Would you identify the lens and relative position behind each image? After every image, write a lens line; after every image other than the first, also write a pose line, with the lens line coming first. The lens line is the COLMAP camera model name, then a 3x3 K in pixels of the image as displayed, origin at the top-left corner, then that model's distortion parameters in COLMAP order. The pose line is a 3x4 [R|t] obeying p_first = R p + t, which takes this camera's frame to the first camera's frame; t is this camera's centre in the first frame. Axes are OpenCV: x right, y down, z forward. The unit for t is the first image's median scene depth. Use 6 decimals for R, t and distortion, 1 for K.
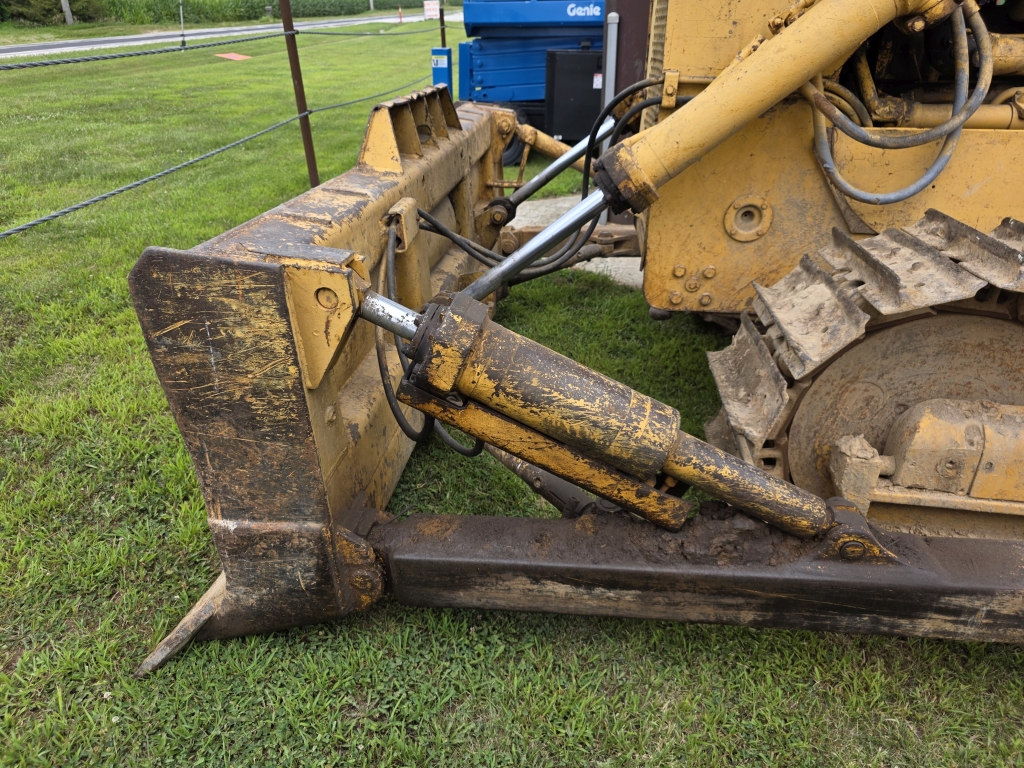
lens RADIAL K [[691.8, 0, 496.2], [0, 691.8, 381.9], [0, 0, 1]] dist [0.034334, -0.035586]
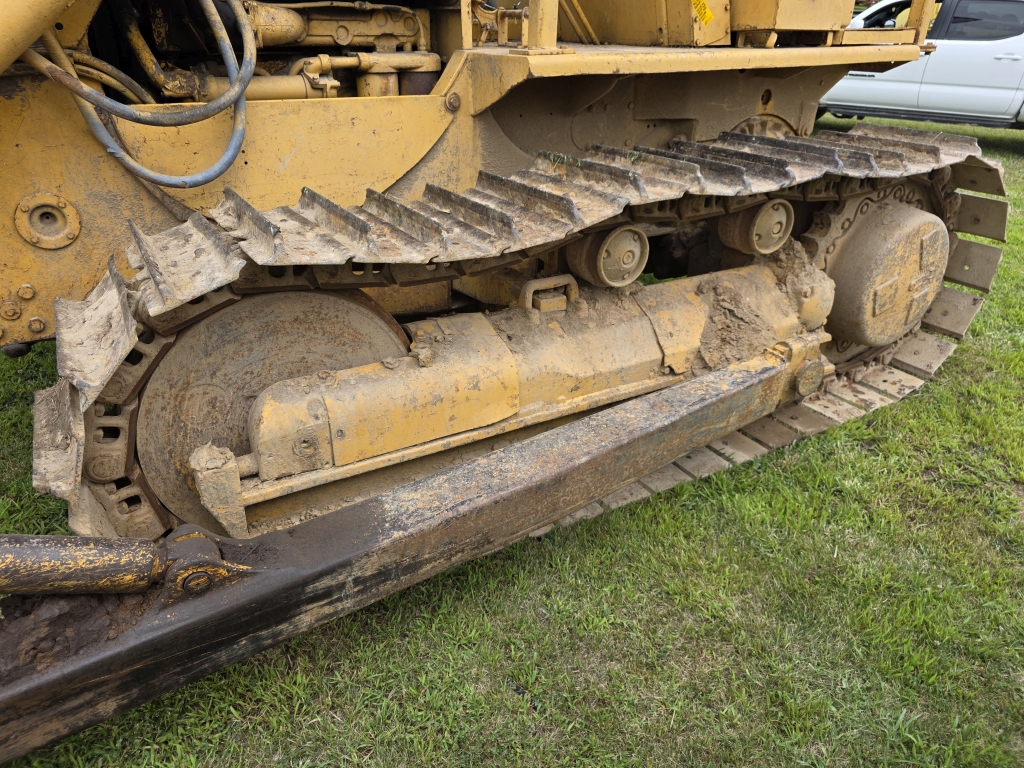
lens RADIAL K [[691.8, 0, 509.6], [0, 691.8, 384.1], [0, 0, 1]] dist [0.034334, -0.035586]
pose [[0.773027, -0.277664, 0.570378, 0.308658], [0.265615, 0.958183, 0.106464, 0.009070], [-0.576088, 0.069201, 0.814453, 0.028345]]
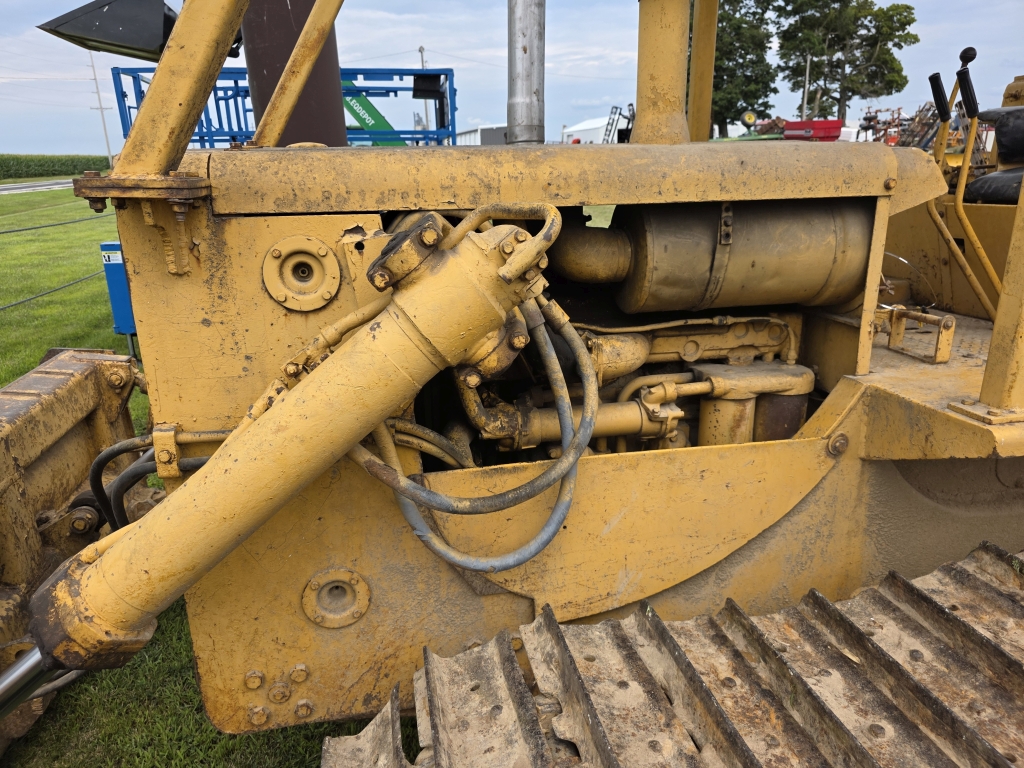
lens RADIAL K [[691.8, 0, 505.6], [0, 691.8, 386.2], [0, 0, 1]] dist [0.034334, -0.035586]
pose [[0.945756, -0.101376, 0.308656, 0.391141], [0.156008, 0.975074, -0.157770, -0.362082], [-0.284968, 0.197364, 0.937998, 0.311473]]
